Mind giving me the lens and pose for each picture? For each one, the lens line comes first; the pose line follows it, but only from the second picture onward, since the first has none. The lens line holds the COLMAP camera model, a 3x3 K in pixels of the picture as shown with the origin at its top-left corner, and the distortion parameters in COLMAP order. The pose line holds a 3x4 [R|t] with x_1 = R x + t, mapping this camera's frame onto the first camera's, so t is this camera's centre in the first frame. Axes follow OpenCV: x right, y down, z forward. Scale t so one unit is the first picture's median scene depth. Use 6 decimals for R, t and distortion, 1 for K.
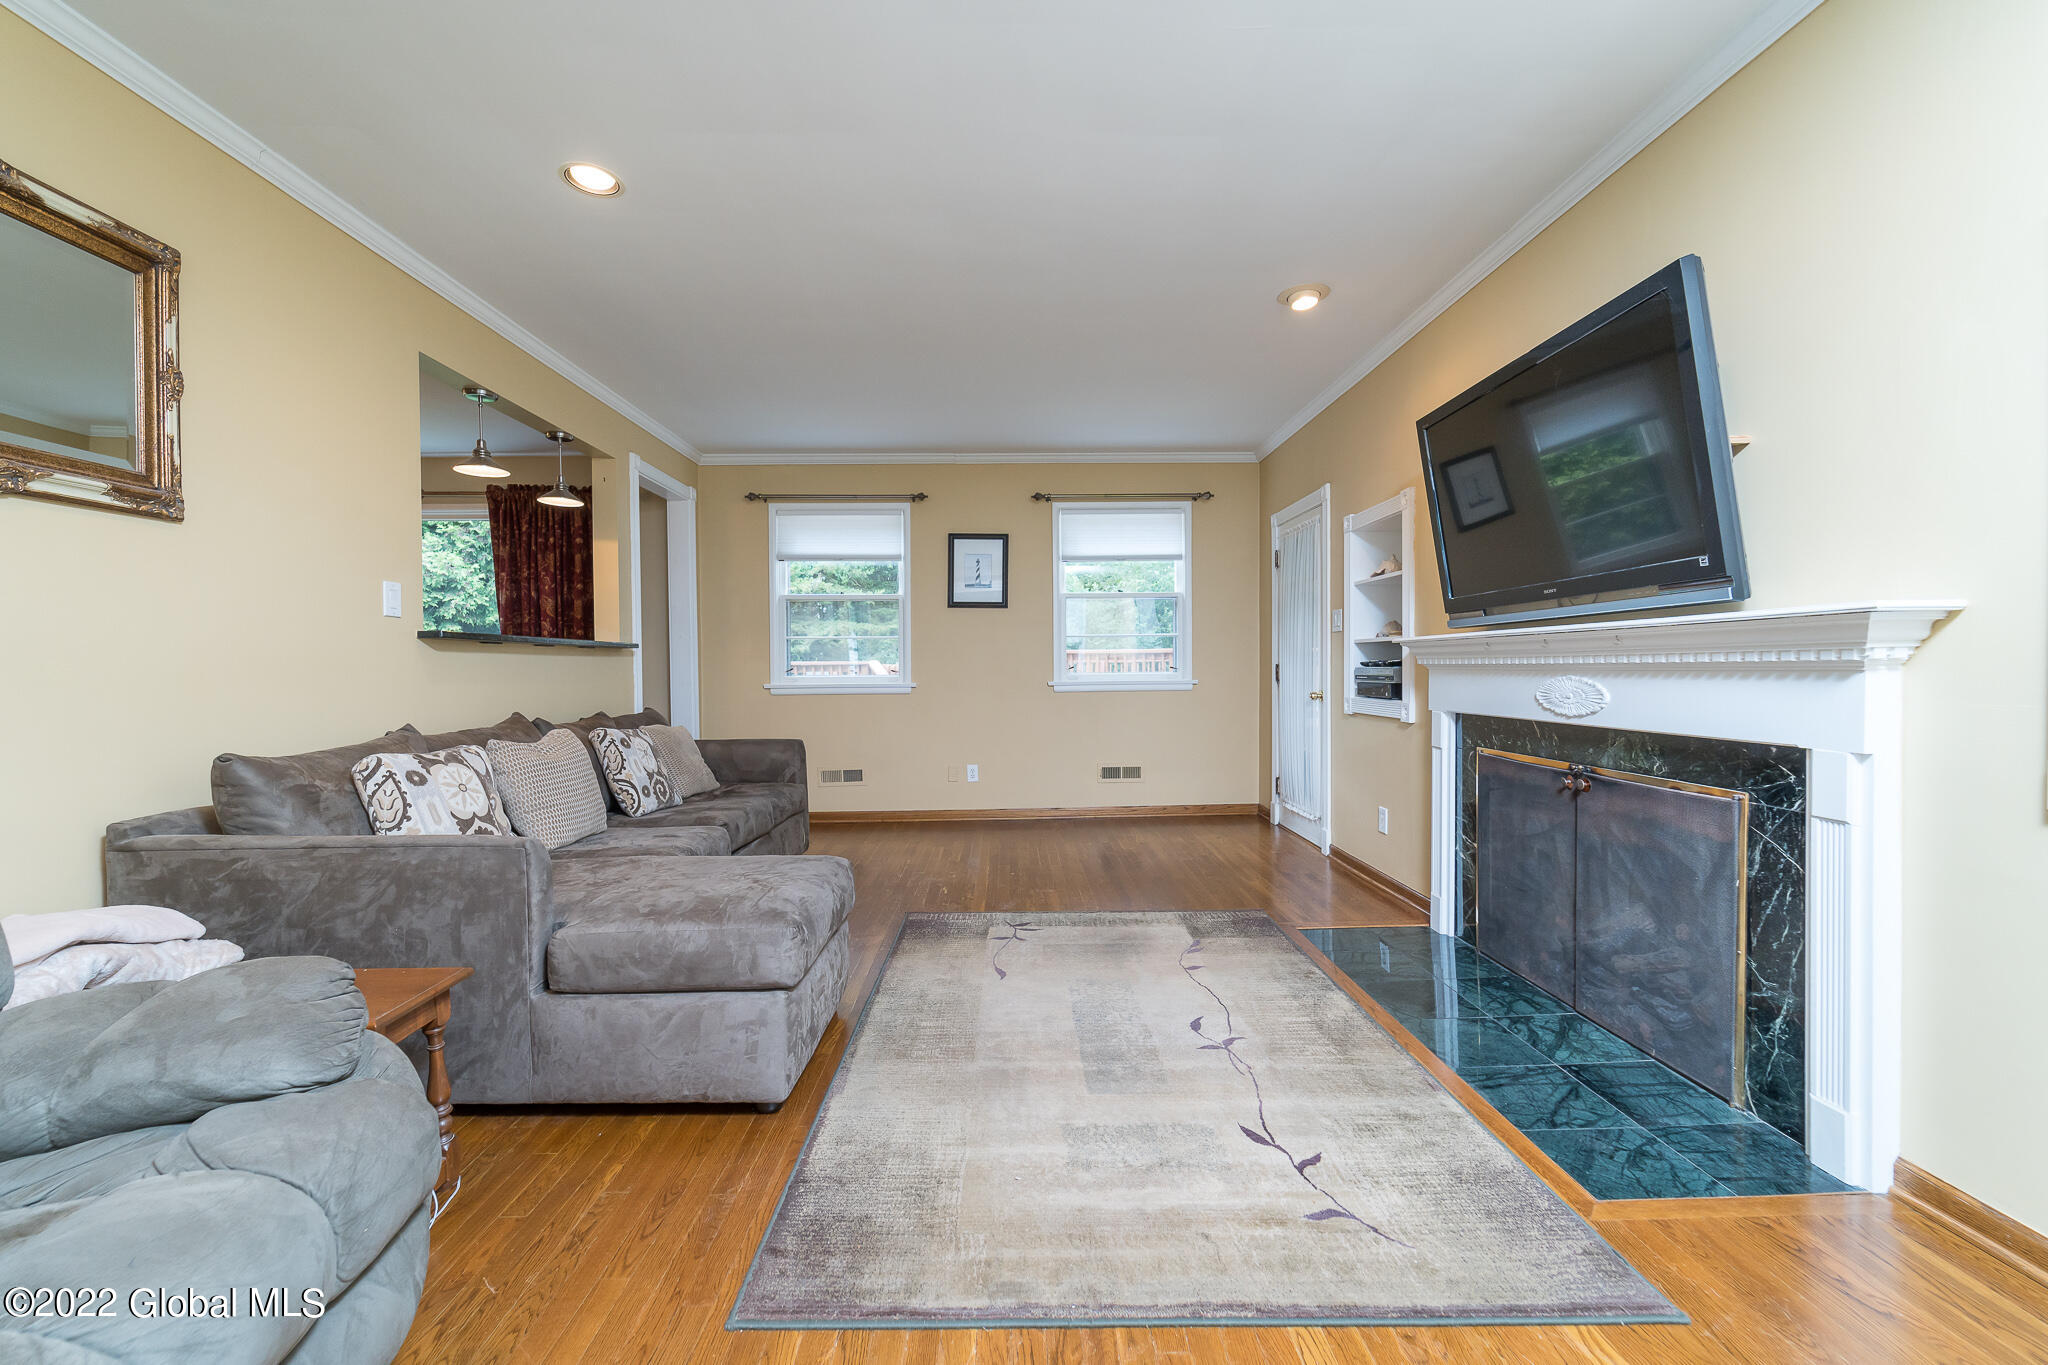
lens RADIAL K [[812.9, 0, 1026.4], [0, 812.9, 684.8], [0, 0, 1]] dist [0.003383, -0.002269]
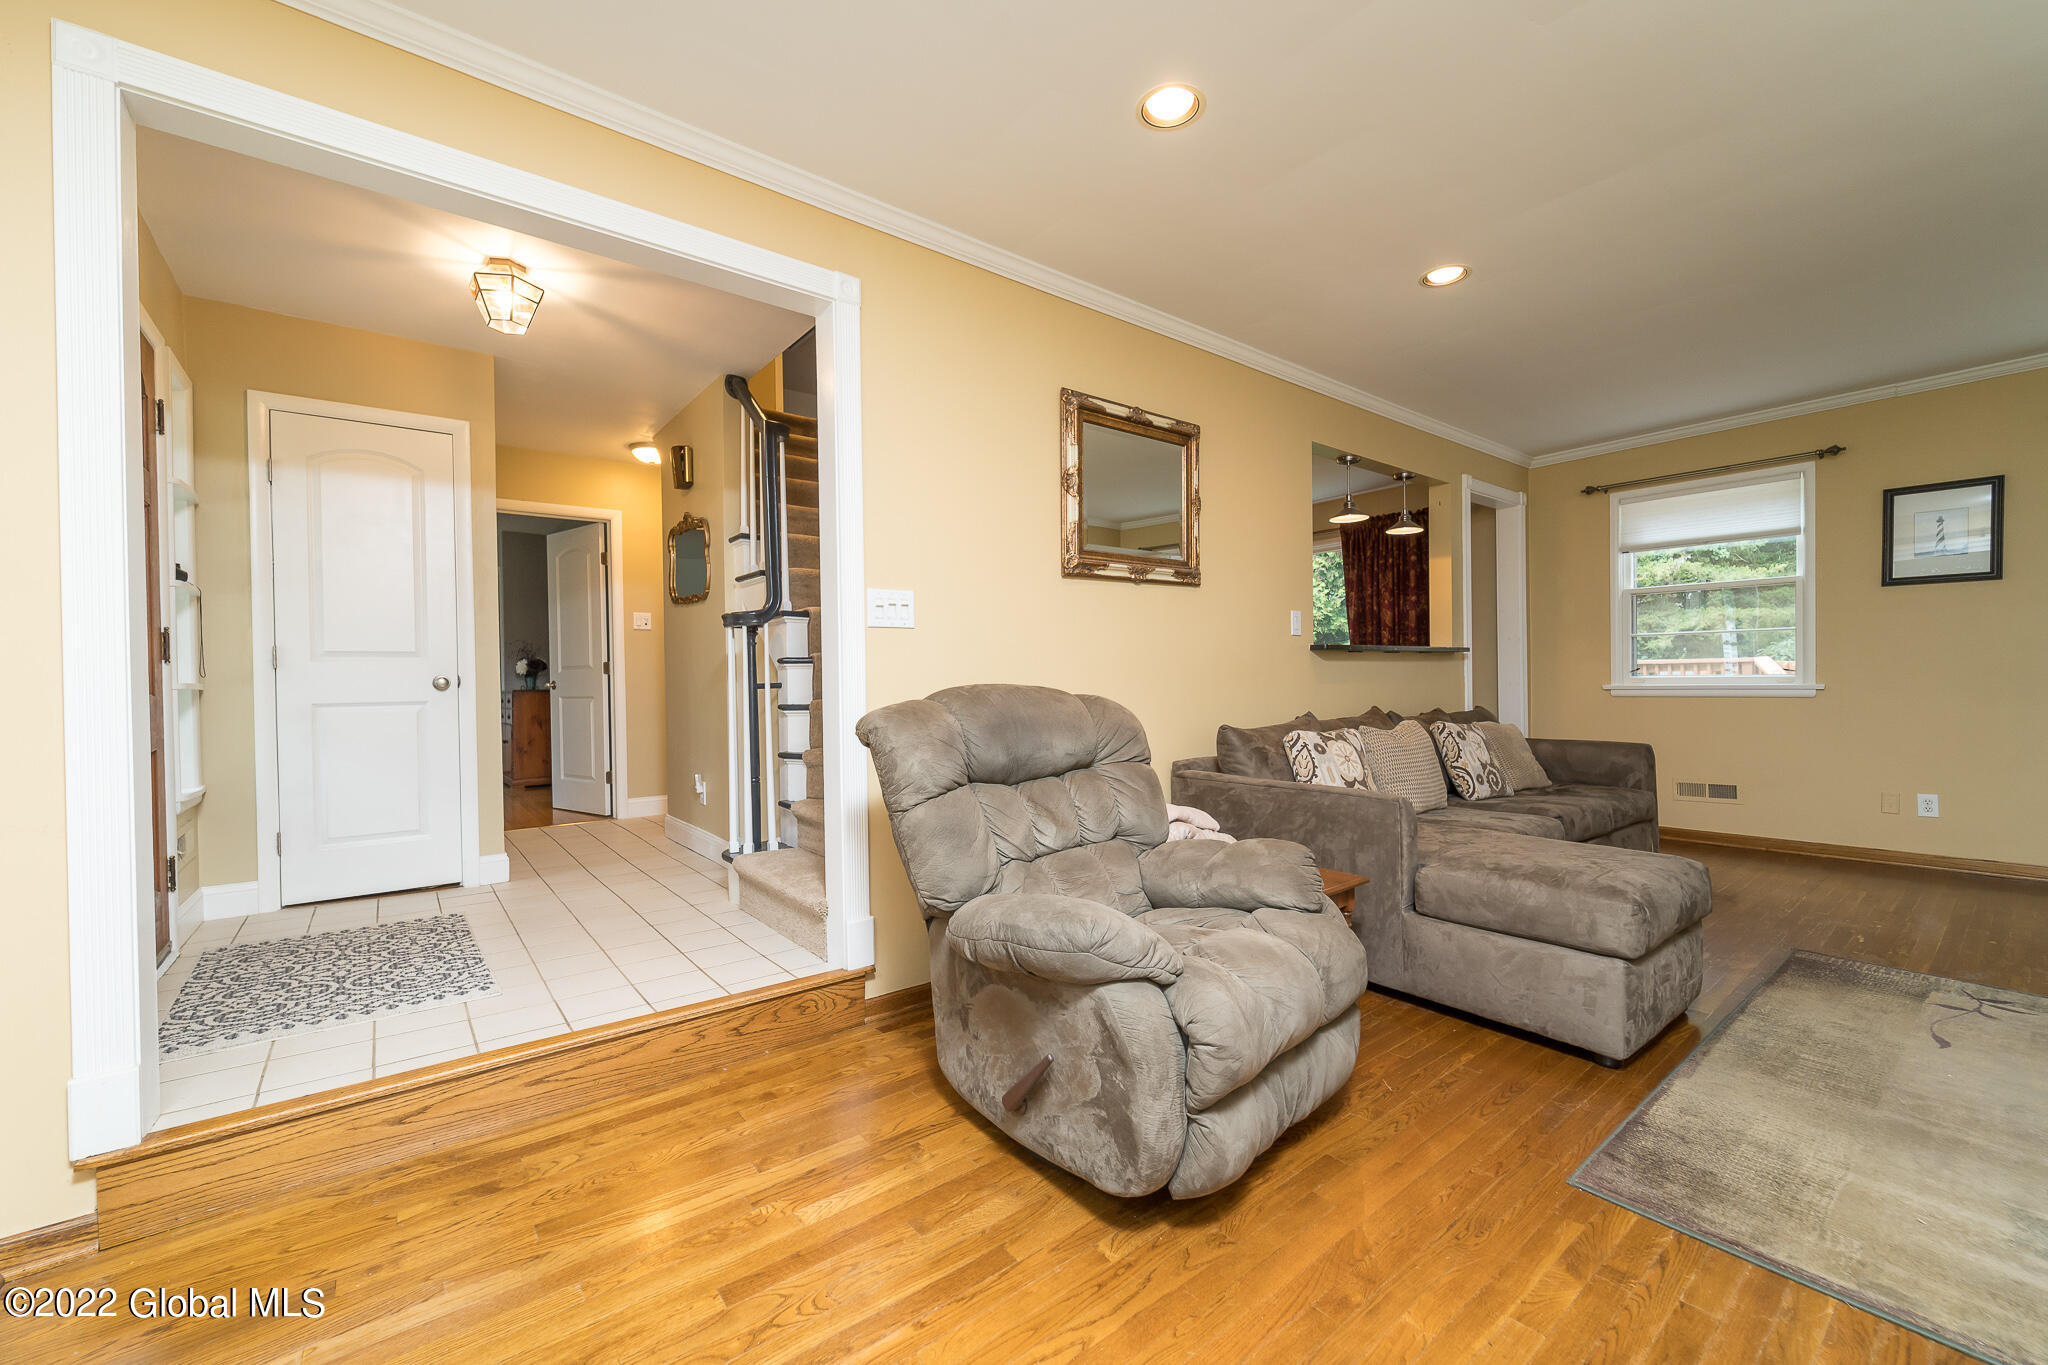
lens RADIAL K [[812.9, 0, 1027.8], [0, 812.9, 685.4], [0, 0, 1]] dist [0.003383, -0.002269]
pose [[0.600302, 0.004030, -0.799764, 0.091214], [-0.004558, 0.999988, 0.001618, 0.003175], [0.799761, 0.002674, 0.600313, -0.286999]]
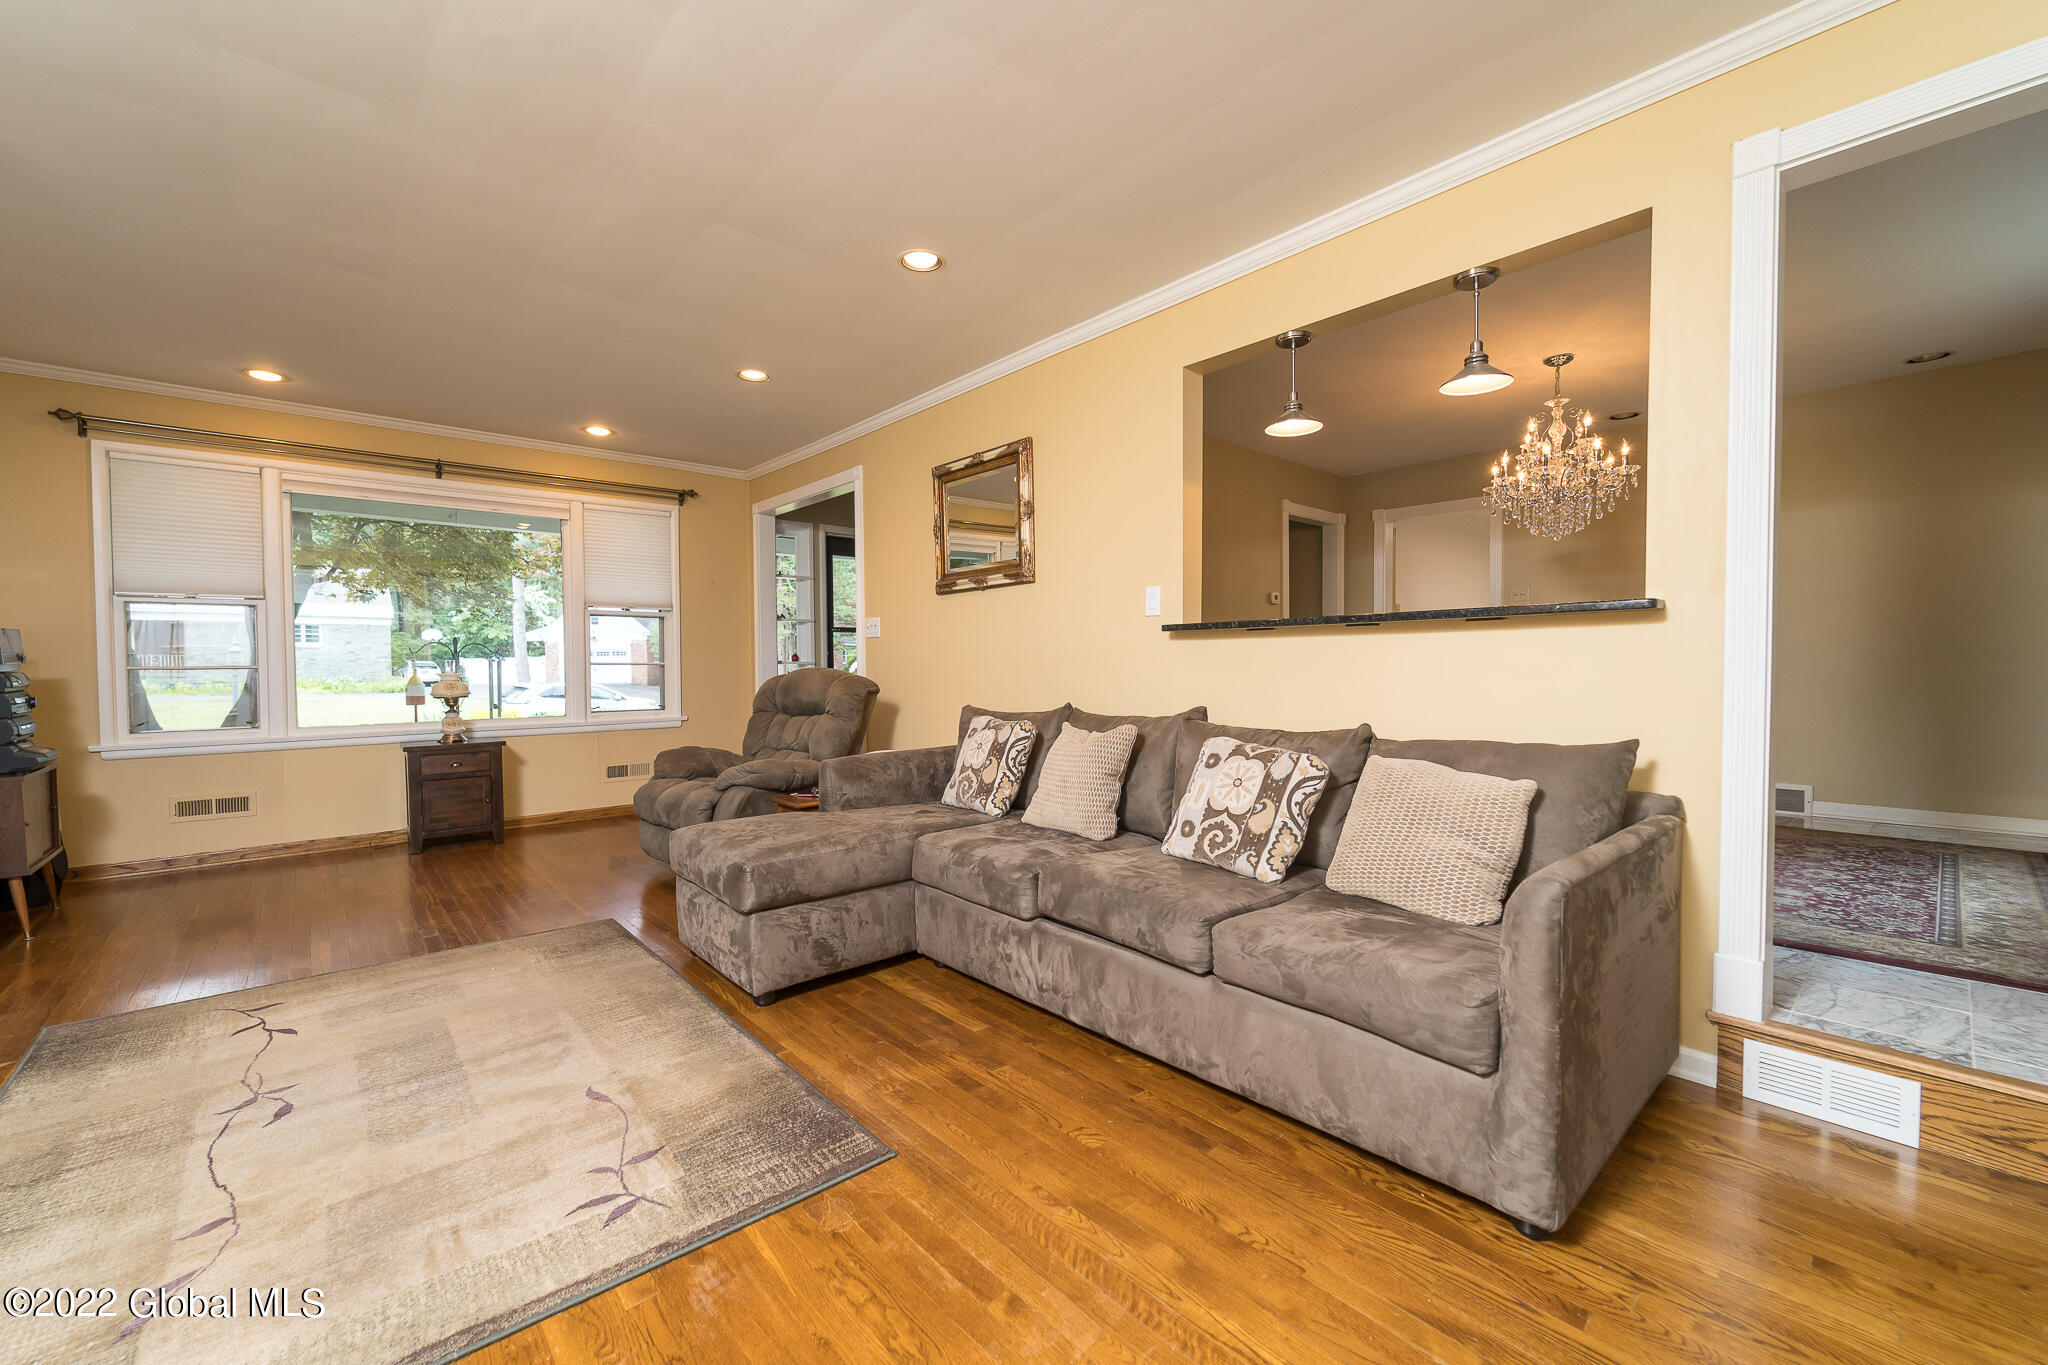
lens RADIAL K [[812.9, 0, 1019.2], [0, 812.9, 679.6], [0, 0, 1]] dist [0.003383, -0.002269]
pose [[-0.764640, 0.026237, -0.643923, 0.180342], [0.001925, 0.999259, 0.038429, -0.049423], [0.644454, 0.028145, -0.764125, 2.365076]]
